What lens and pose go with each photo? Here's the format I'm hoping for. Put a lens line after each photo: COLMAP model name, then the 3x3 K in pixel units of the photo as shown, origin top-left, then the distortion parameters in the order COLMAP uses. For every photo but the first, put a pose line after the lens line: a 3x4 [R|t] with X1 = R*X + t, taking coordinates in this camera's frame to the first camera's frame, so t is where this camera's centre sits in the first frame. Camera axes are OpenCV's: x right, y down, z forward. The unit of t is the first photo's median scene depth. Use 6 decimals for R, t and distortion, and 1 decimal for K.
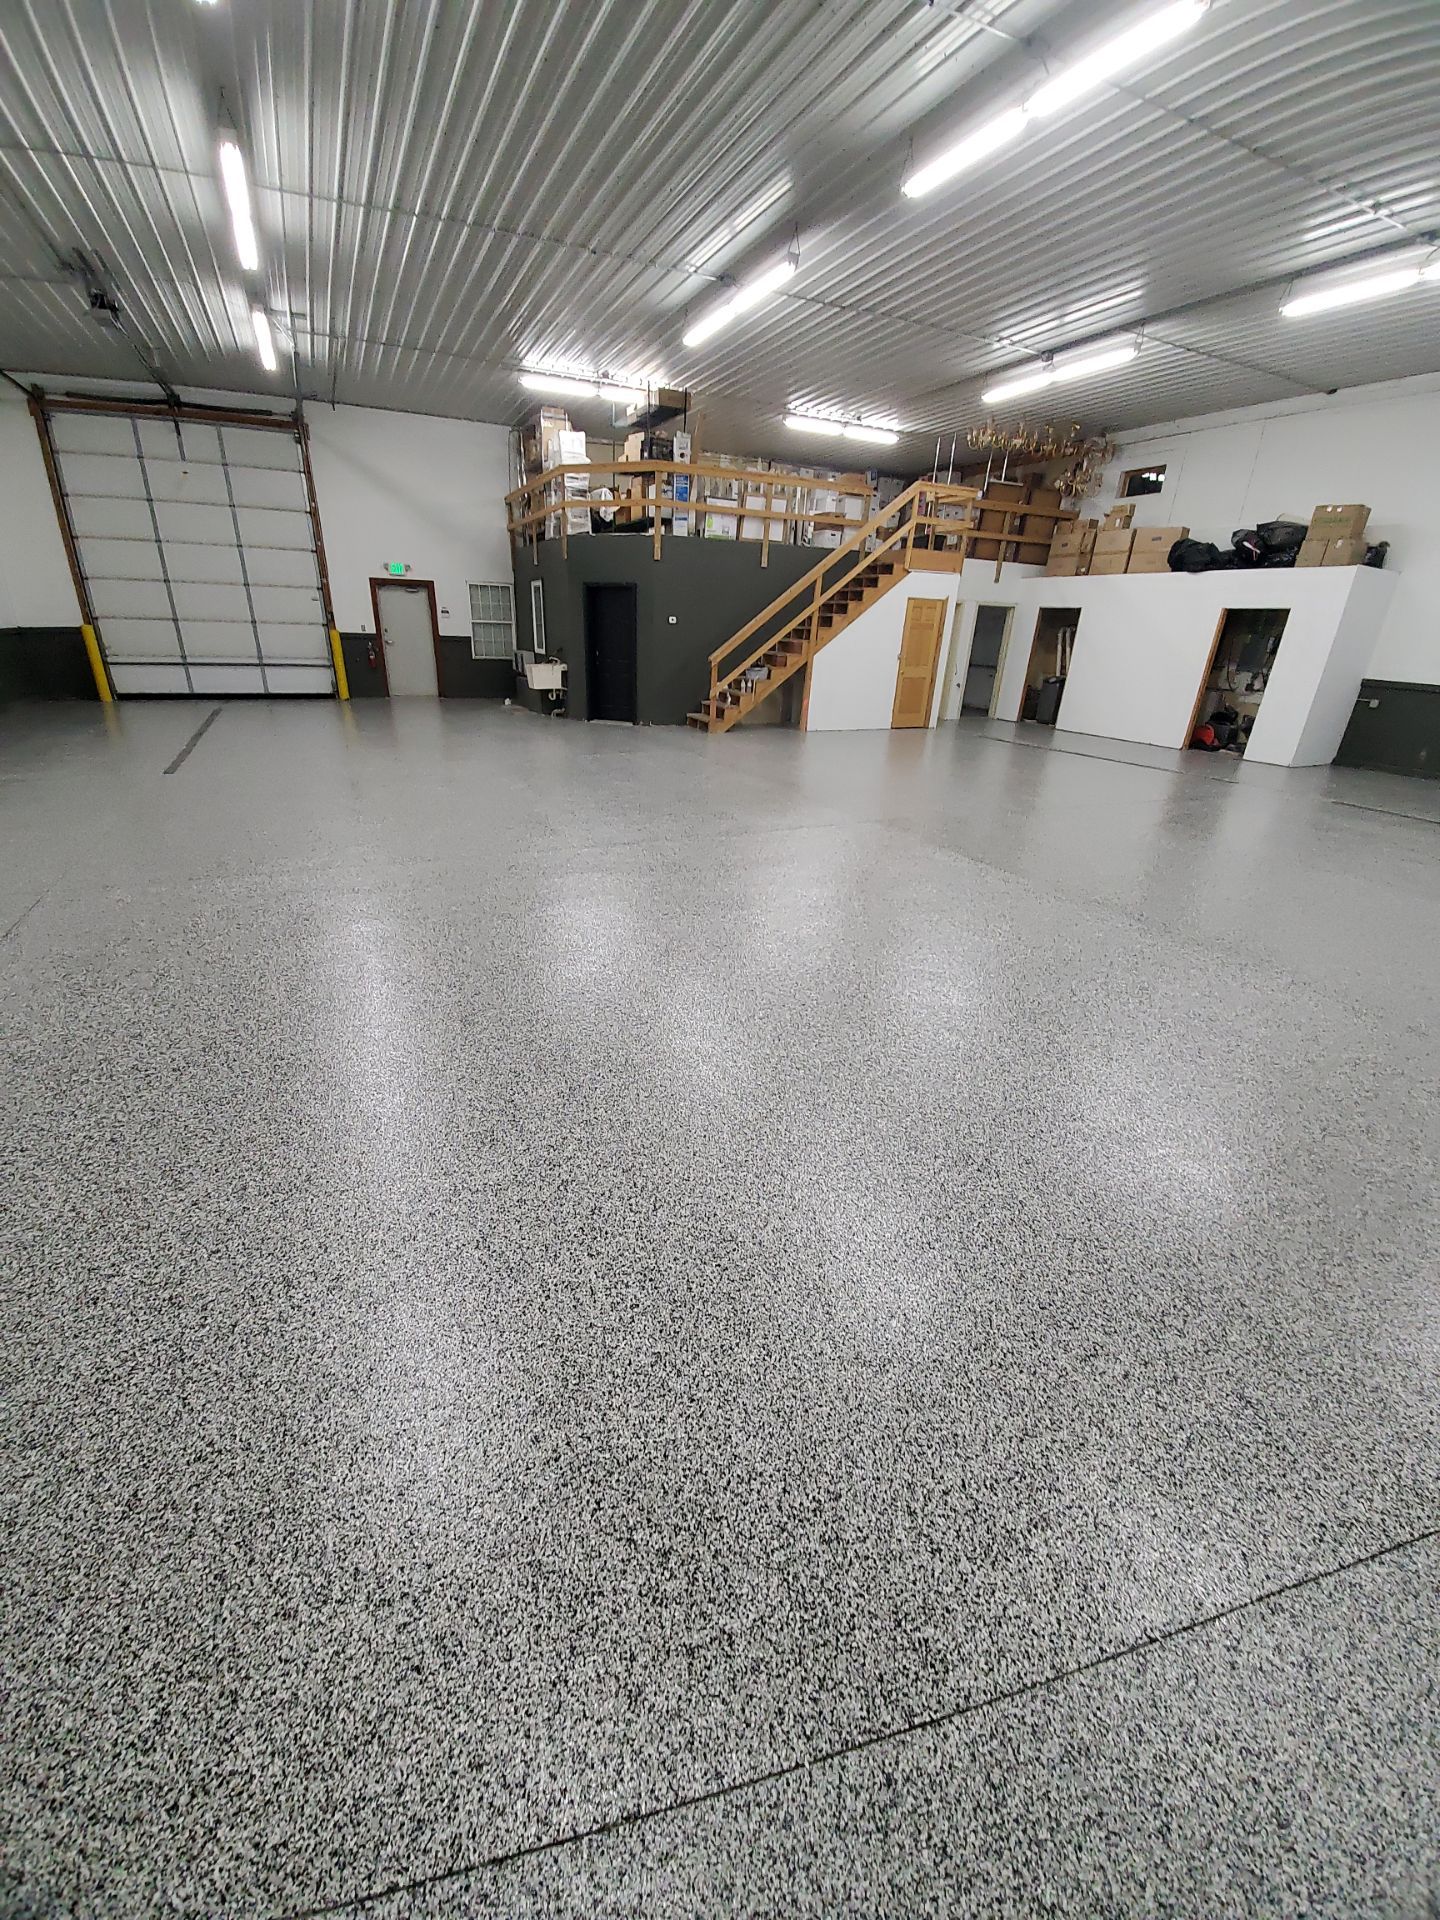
lens RADIAL K [[747.1, 0, 693.1], [0, 747.1, 975.2], [0, 0, 1]] dist [0.015284, -0.016895]
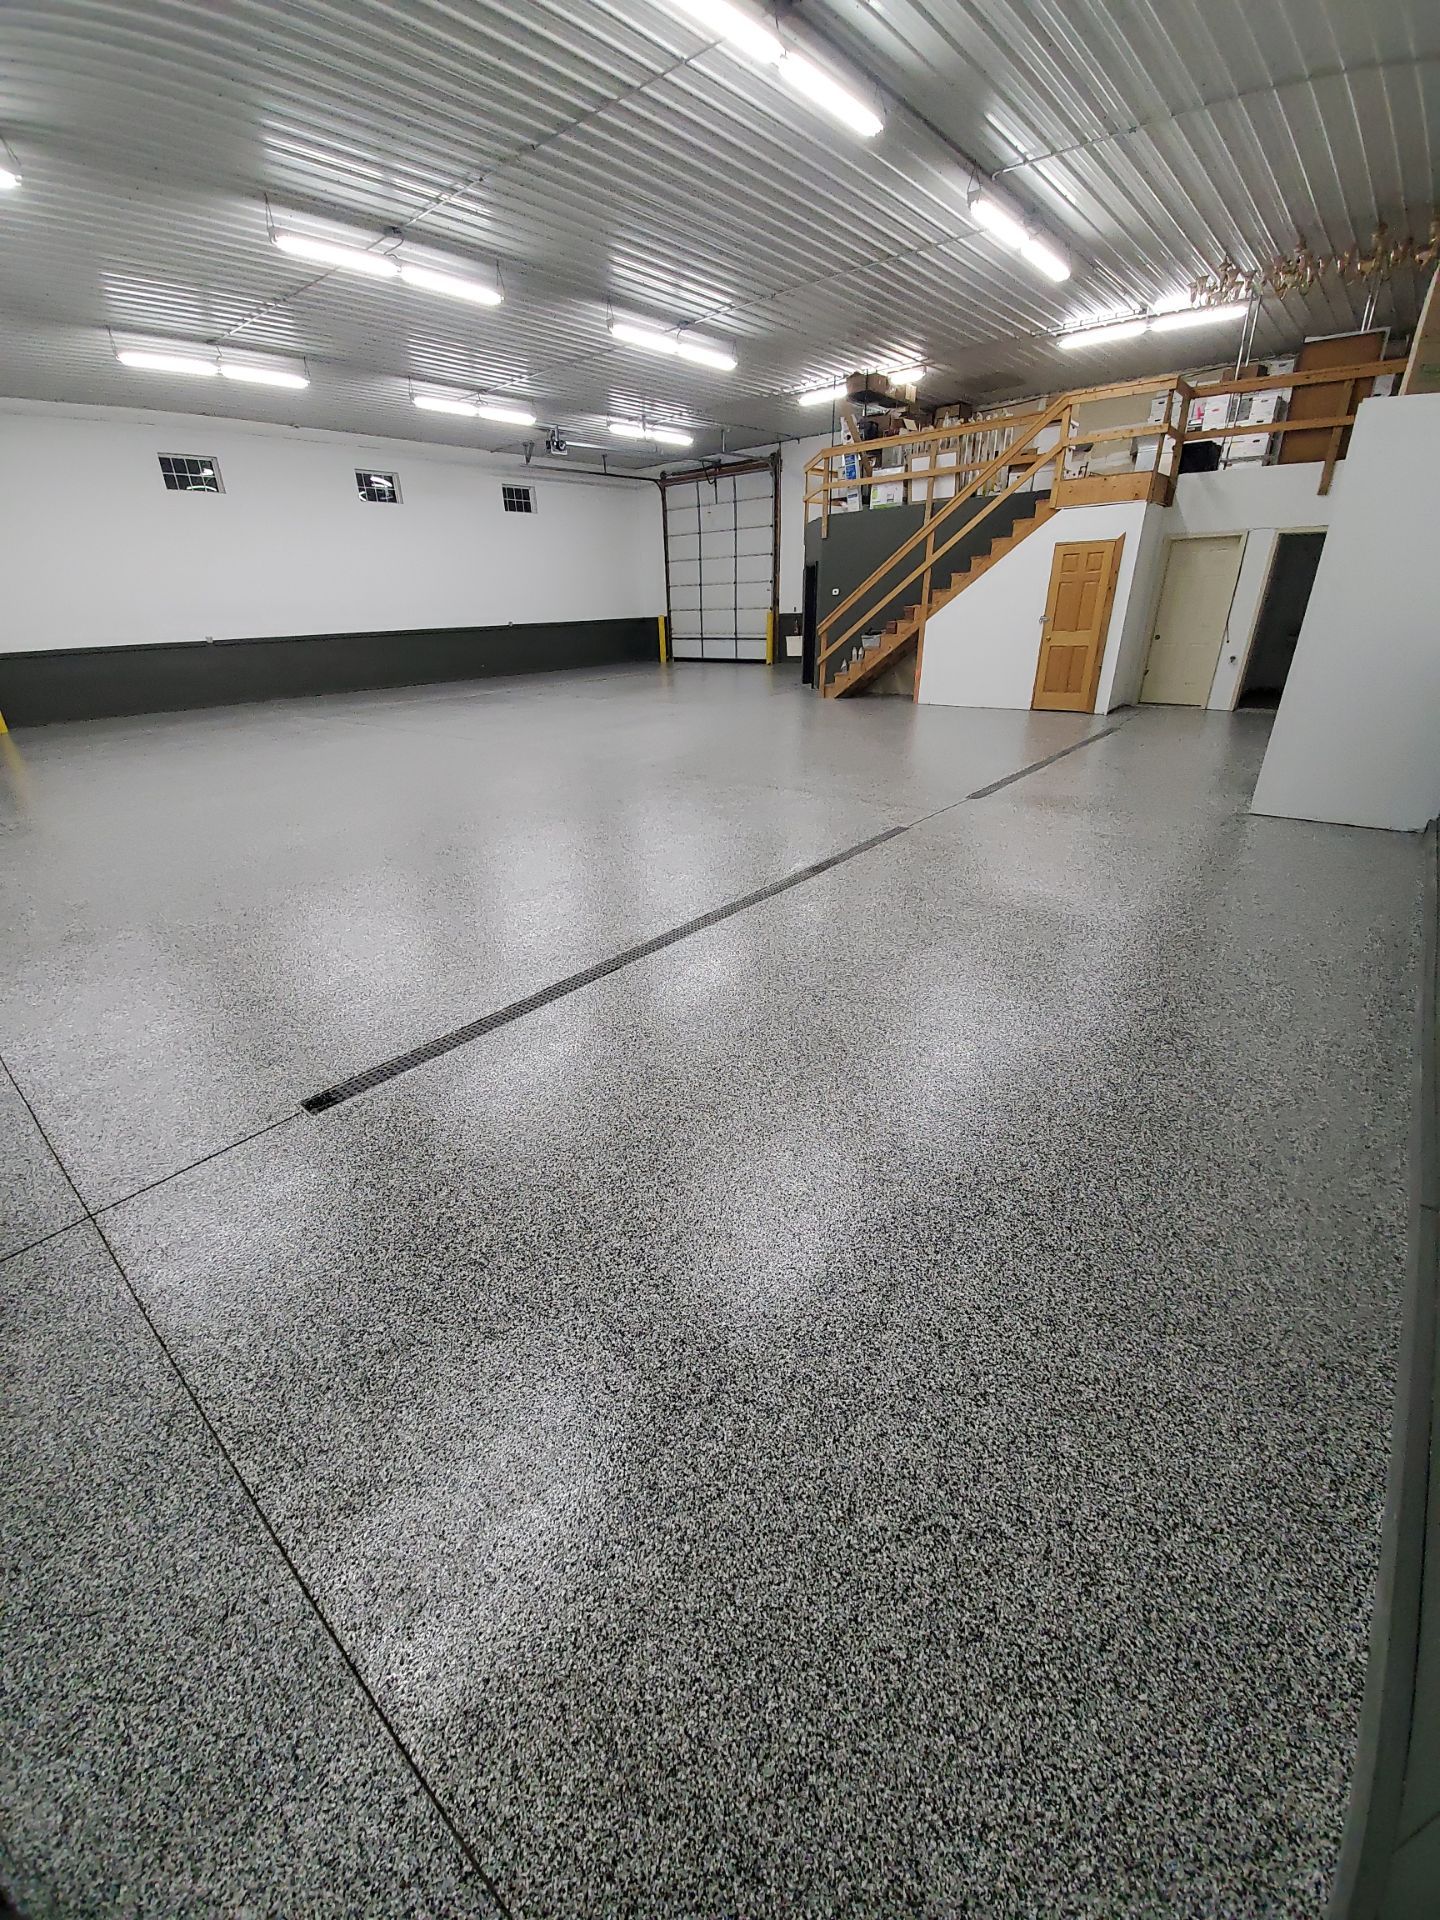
lens RADIAL K [[746.2, 0, 698.7], [0, 746.2, 976.4], [0, 0, 1]] dist [0.012062, -0.014842]
pose [[0.422650, 0.363944, -0.830007, 0.945790], [-0.339866, 0.912640, 0.227113, -0.137333], [0.840154, 0.186102, 0.509419, 0.365122]]
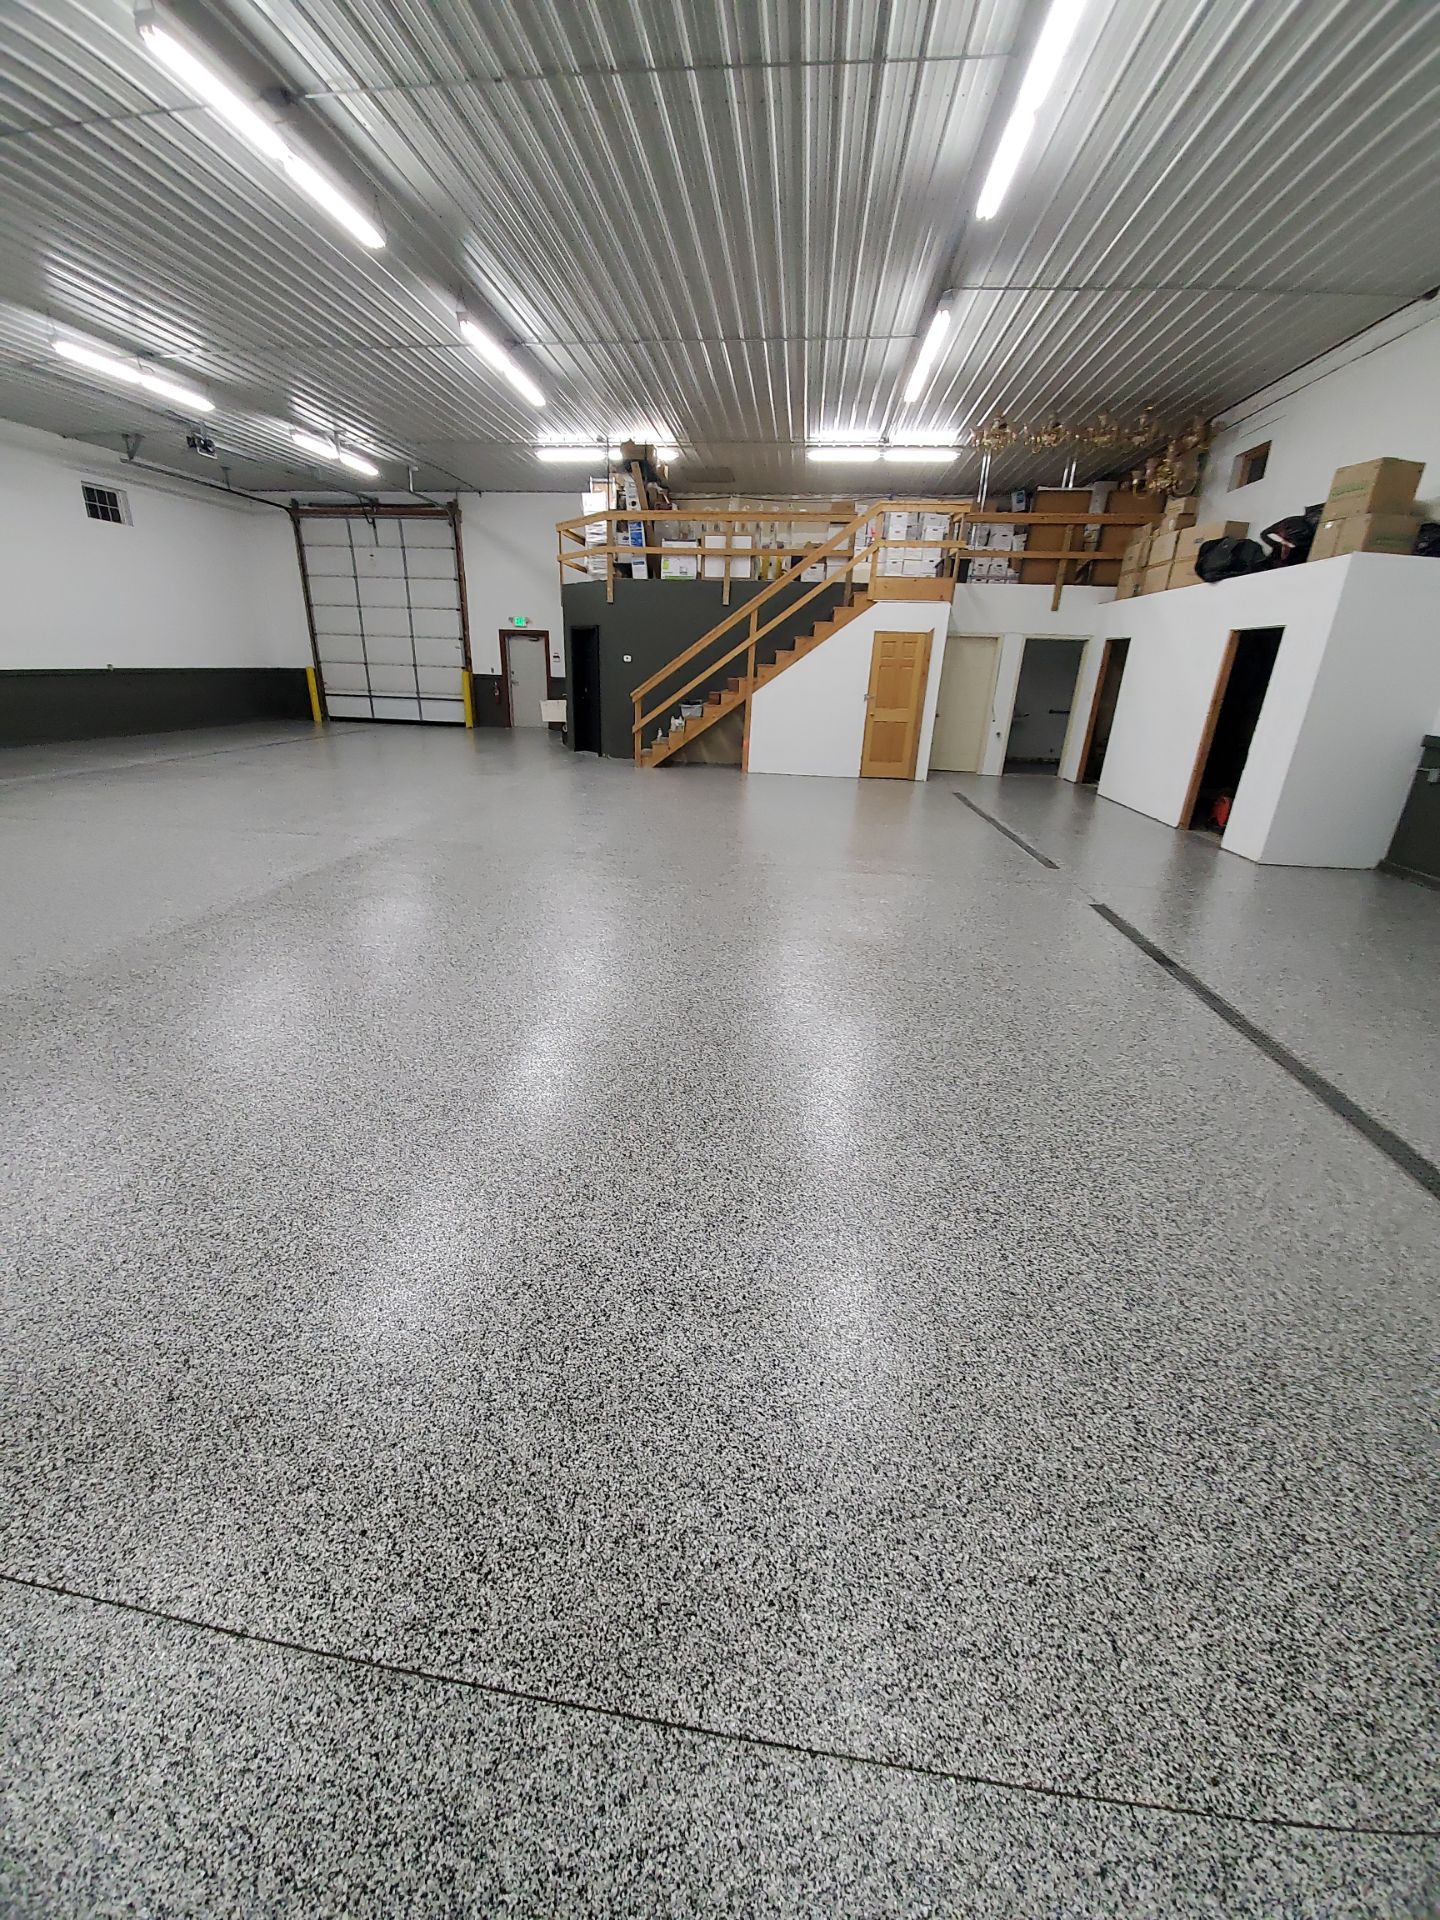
lens RADIAL K [[747.1, 0, 693.1], [0, 747.1, 975.2], [0, 0, 1]] dist [0.015284, -0.016895]
pose [[0.852530, 0.192921, -0.485772, 0.607215], [-0.221628, 0.975130, -0.001692, -0.062364], [0.473364, 0.109103, 0.874084, 0.176461]]
